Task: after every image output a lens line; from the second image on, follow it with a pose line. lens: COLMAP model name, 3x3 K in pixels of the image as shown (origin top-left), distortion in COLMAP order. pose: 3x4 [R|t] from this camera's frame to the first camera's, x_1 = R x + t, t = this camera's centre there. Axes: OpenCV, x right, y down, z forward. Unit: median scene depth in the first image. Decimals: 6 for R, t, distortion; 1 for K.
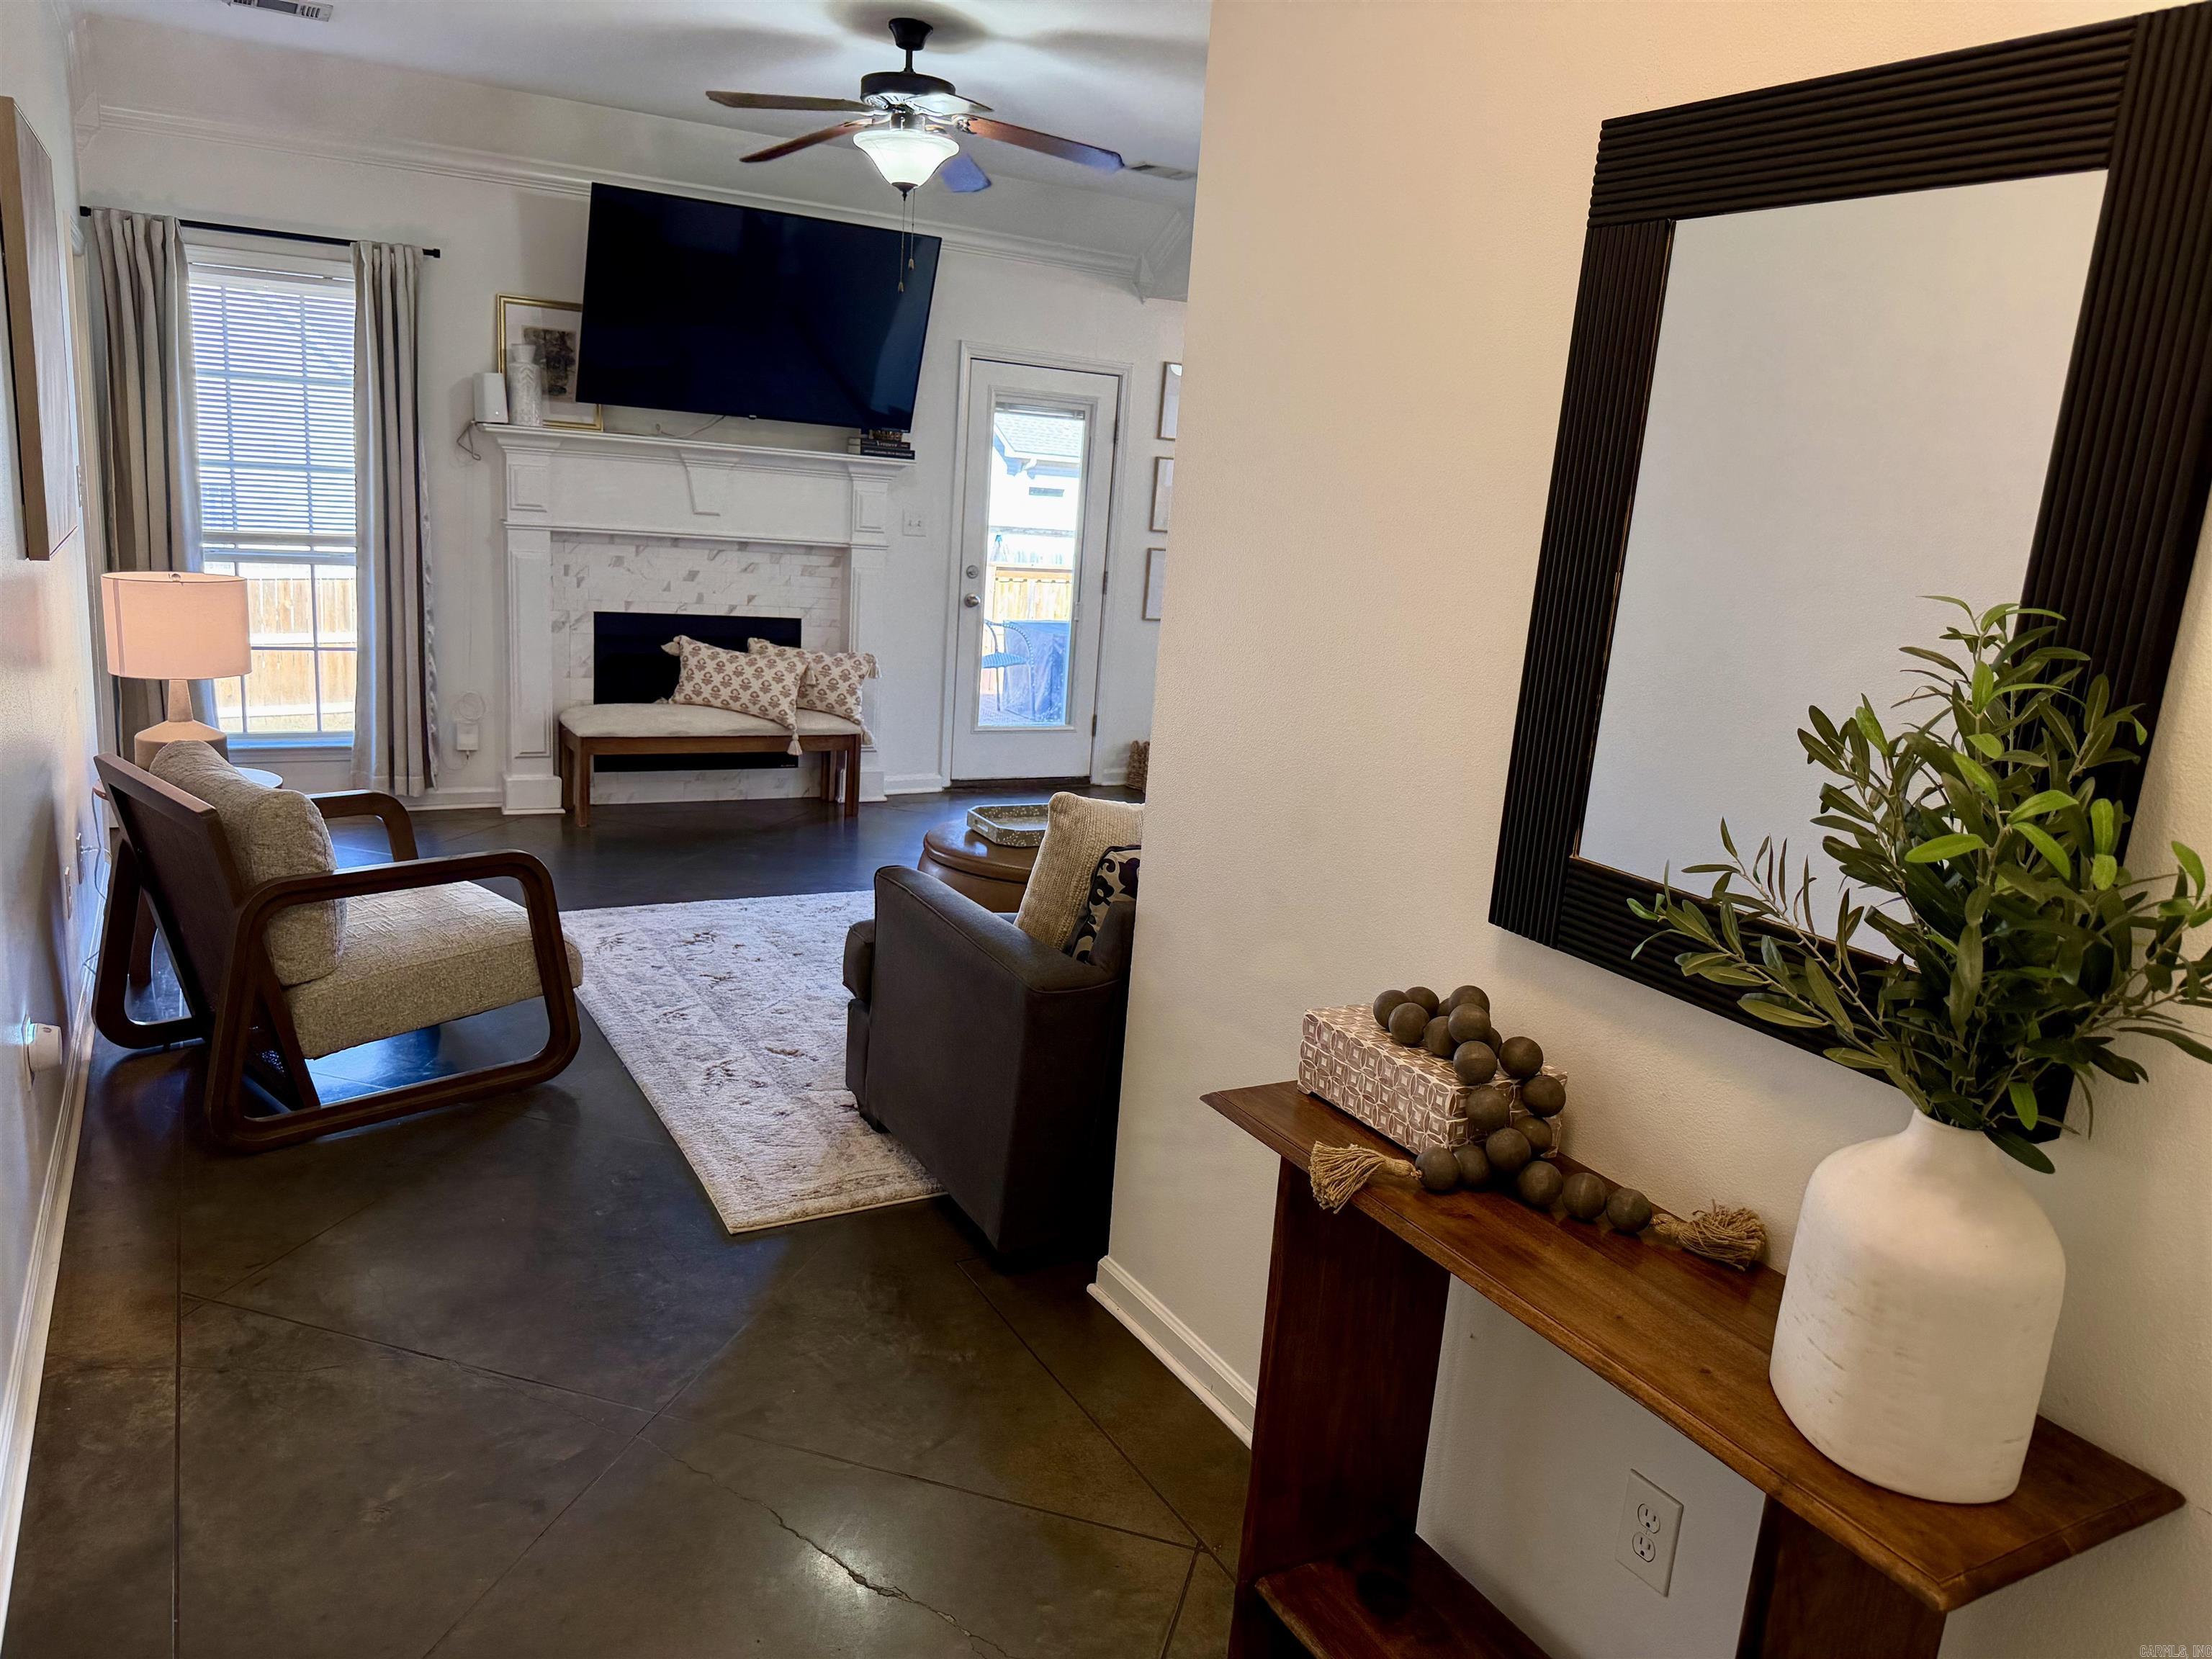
lens RADIAL K [[1553.0, 0, 1118.5], [0, 1553.0, 832.5], [0, 0, 1]] dist [0.145222, -0.260767]
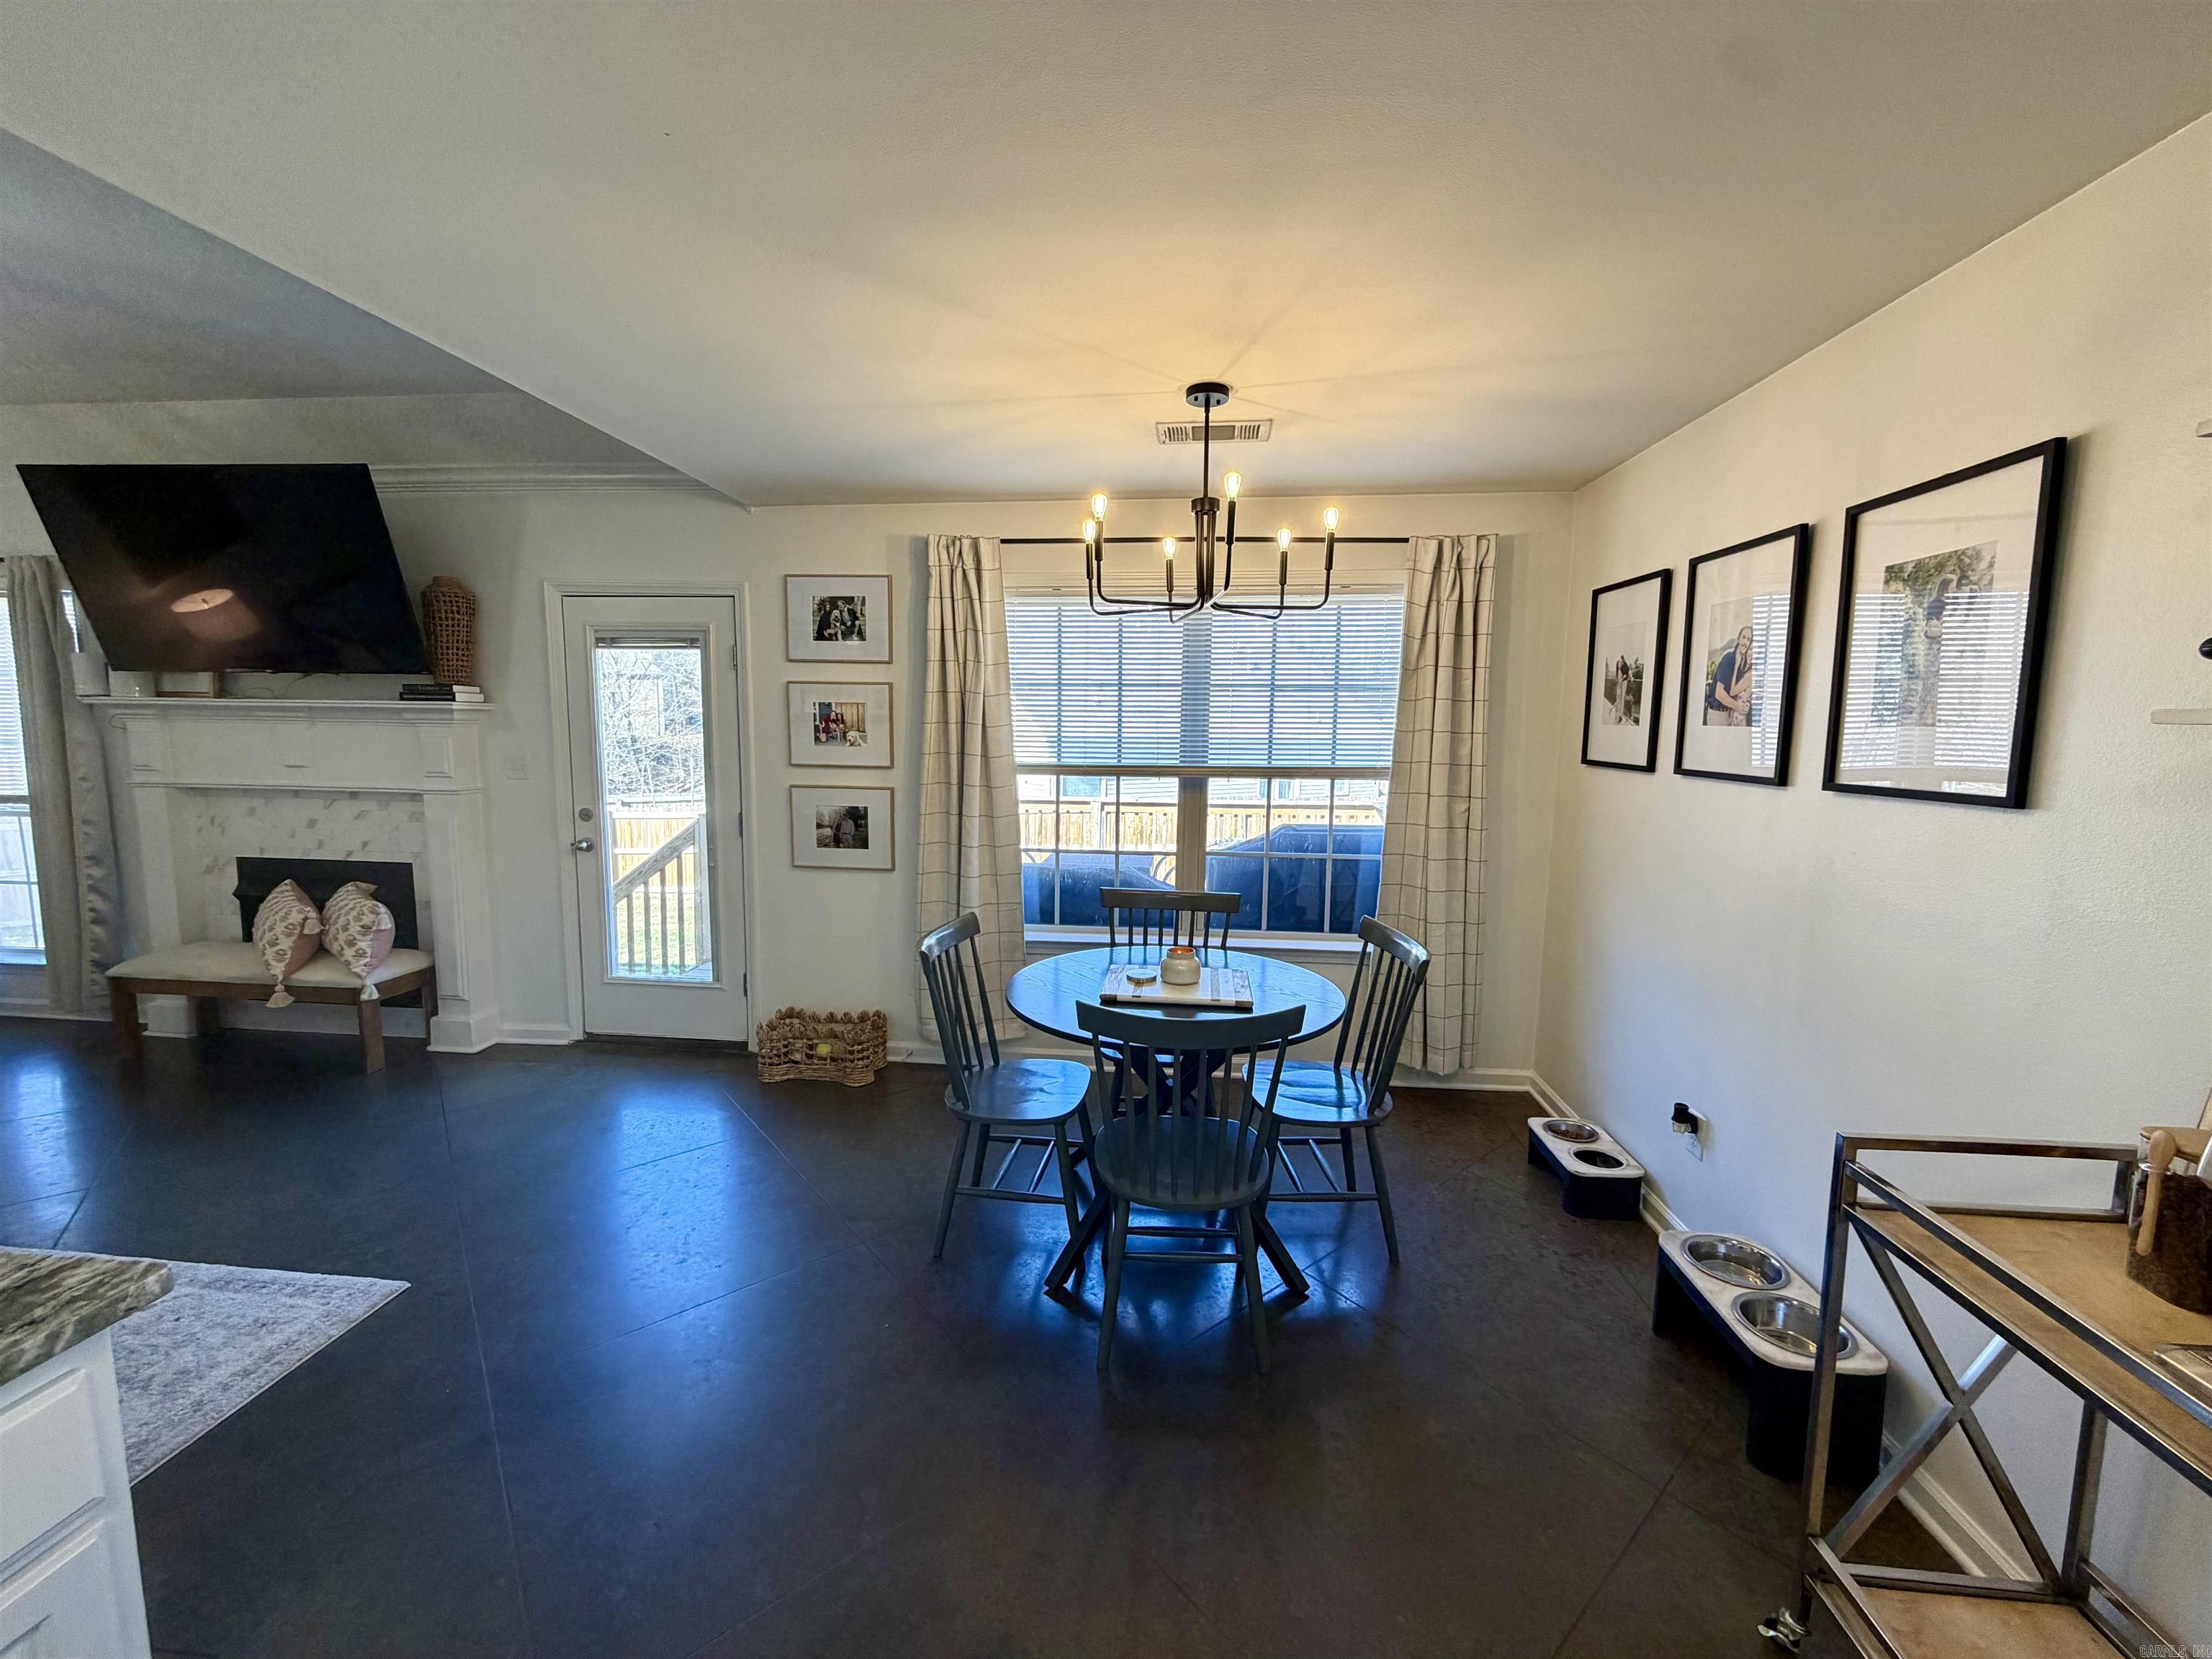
lens RADIAL K [[881.6, 0, 1095.6], [0, 881.6, 823.5], [0, 0, 1]] dist [0.000059, 0.000041]
pose [[0.812781, 0.001570, -0.582567, 0.521735], [-0.083442, 0.989999, -0.113748, -0.142982], [0.576563, 0.141063, 0.804784, 0.842984]]
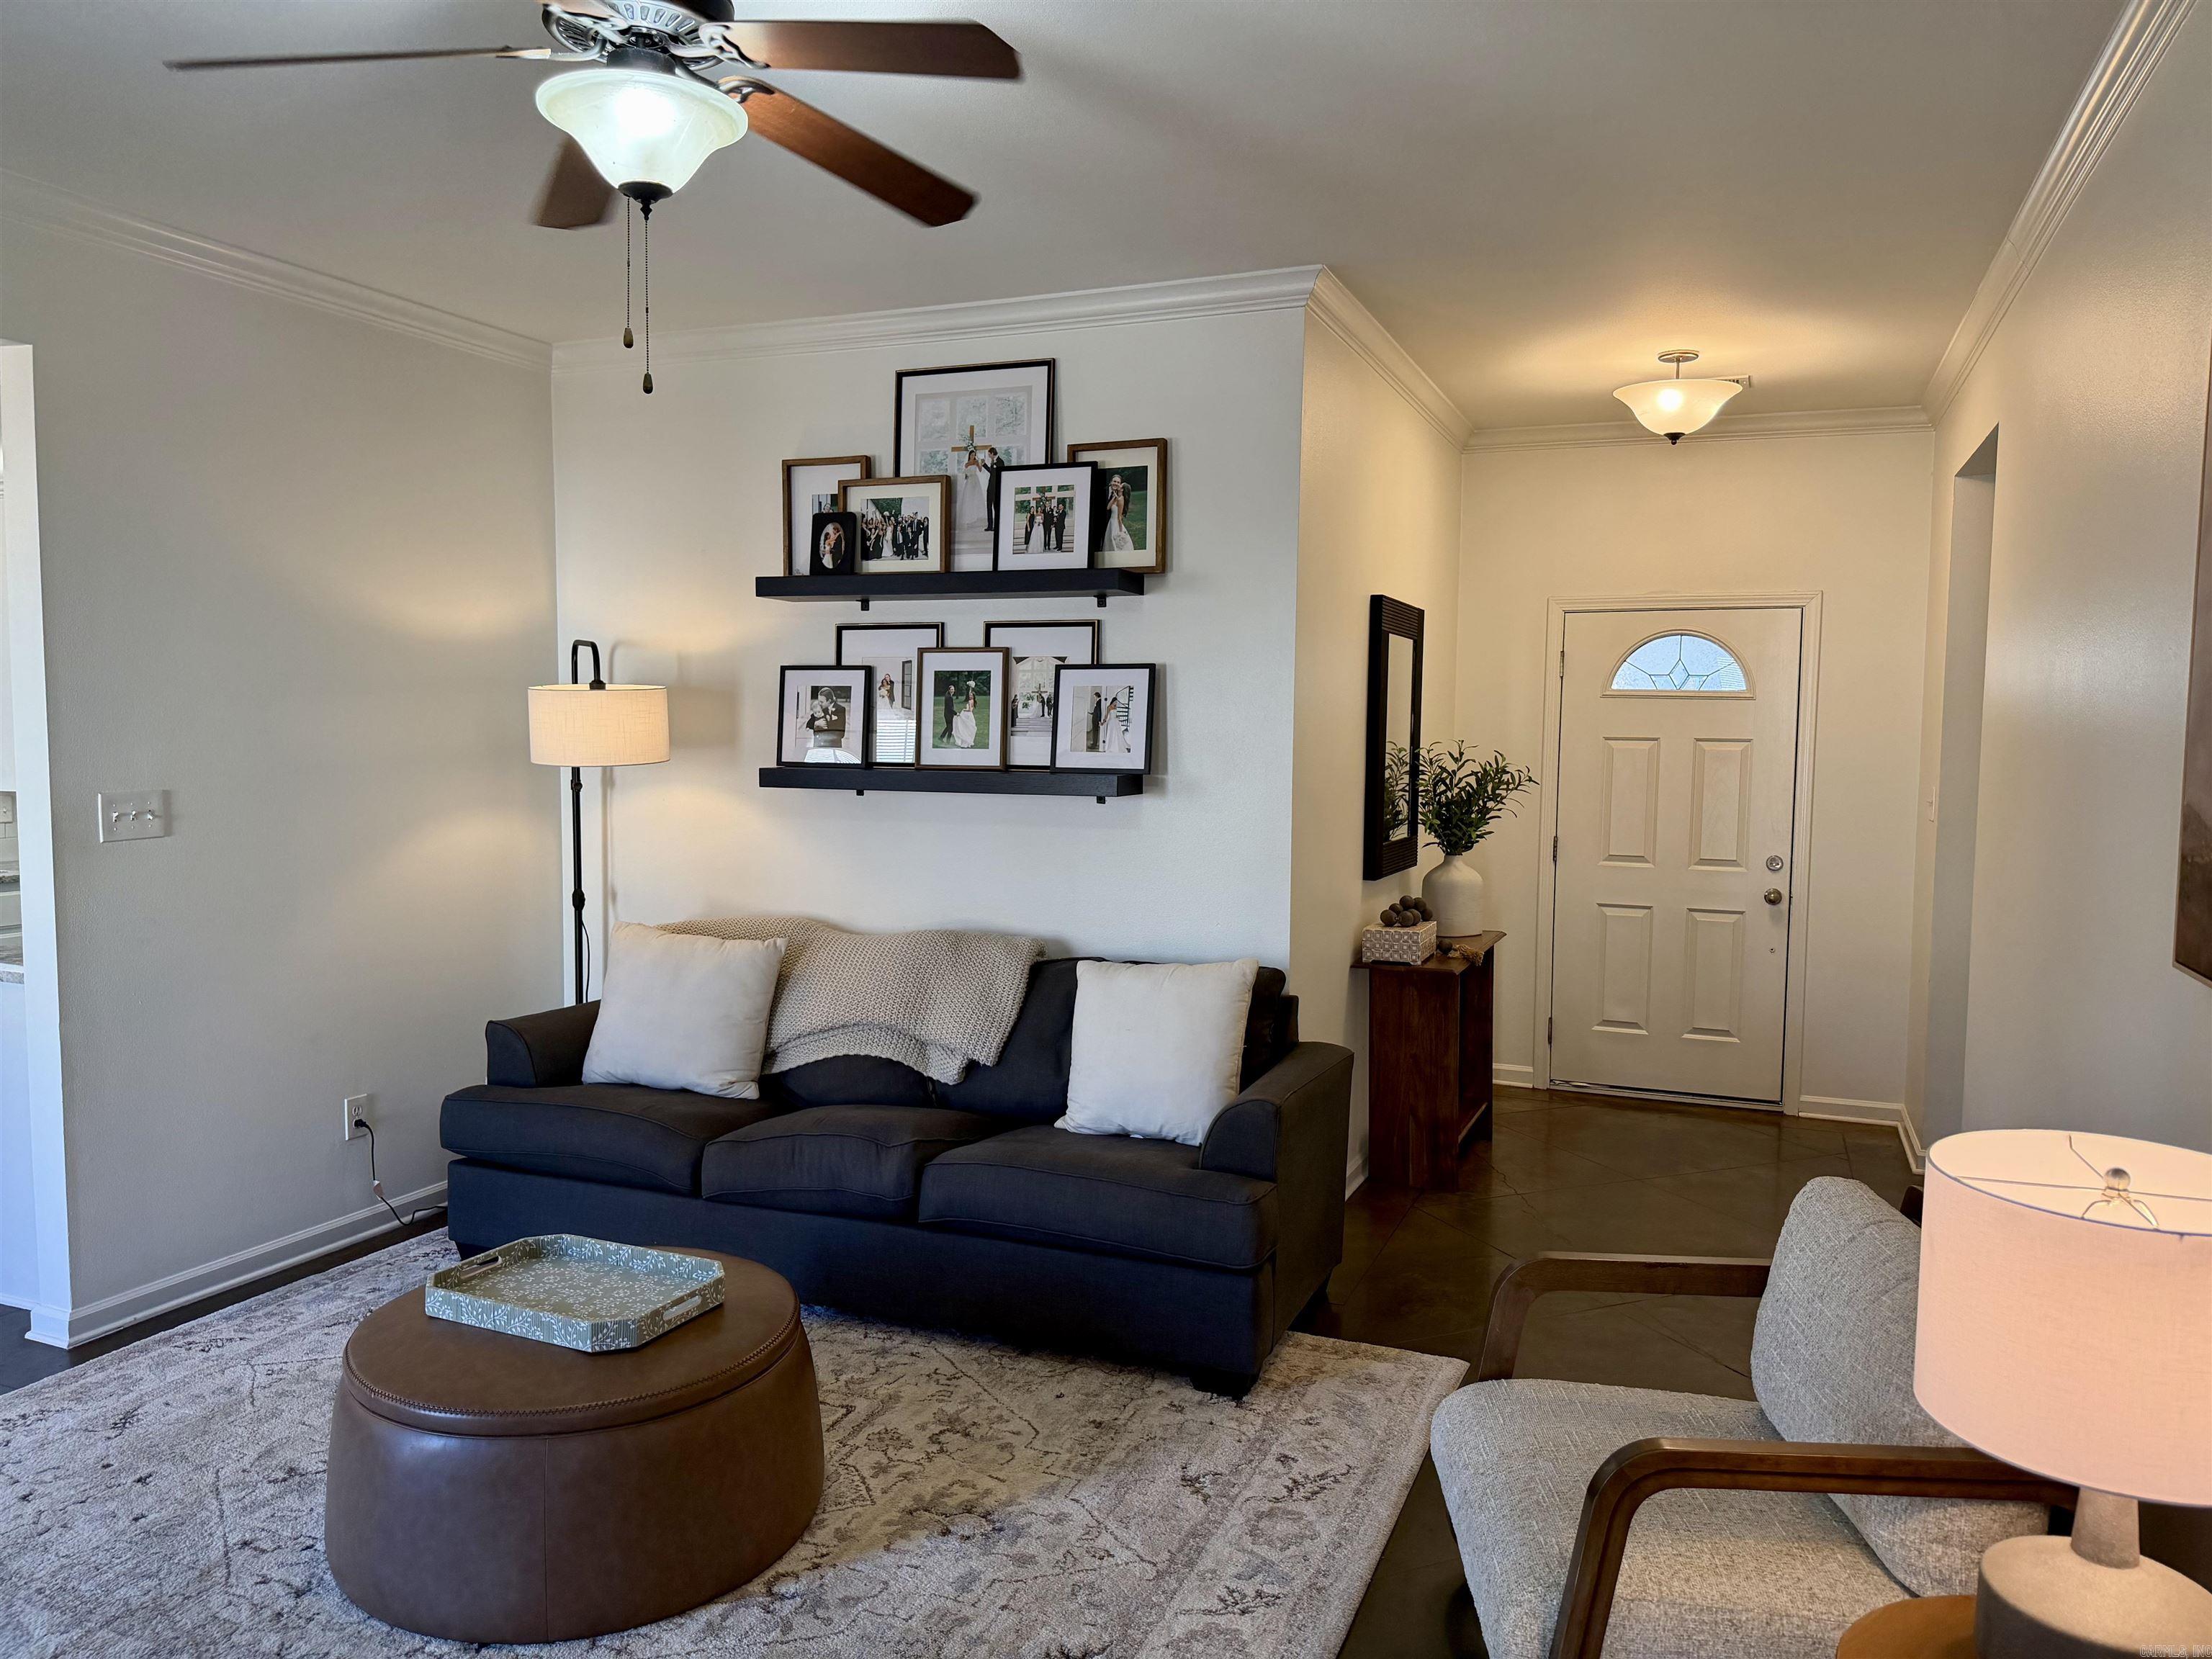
lens RADIAL K [[1543.9, 0, 1106.0], [0, 1543.9, 829.5], [0, 0, 1]] dist [0.030325, -0.054504]
pose [[-0.613261, -0.130900, 0.778958, -0.446223], [0.117668, 0.960029, 0.253966, -0.221507], [-0.781067, 0.247406, -0.573346, 0.848327]]
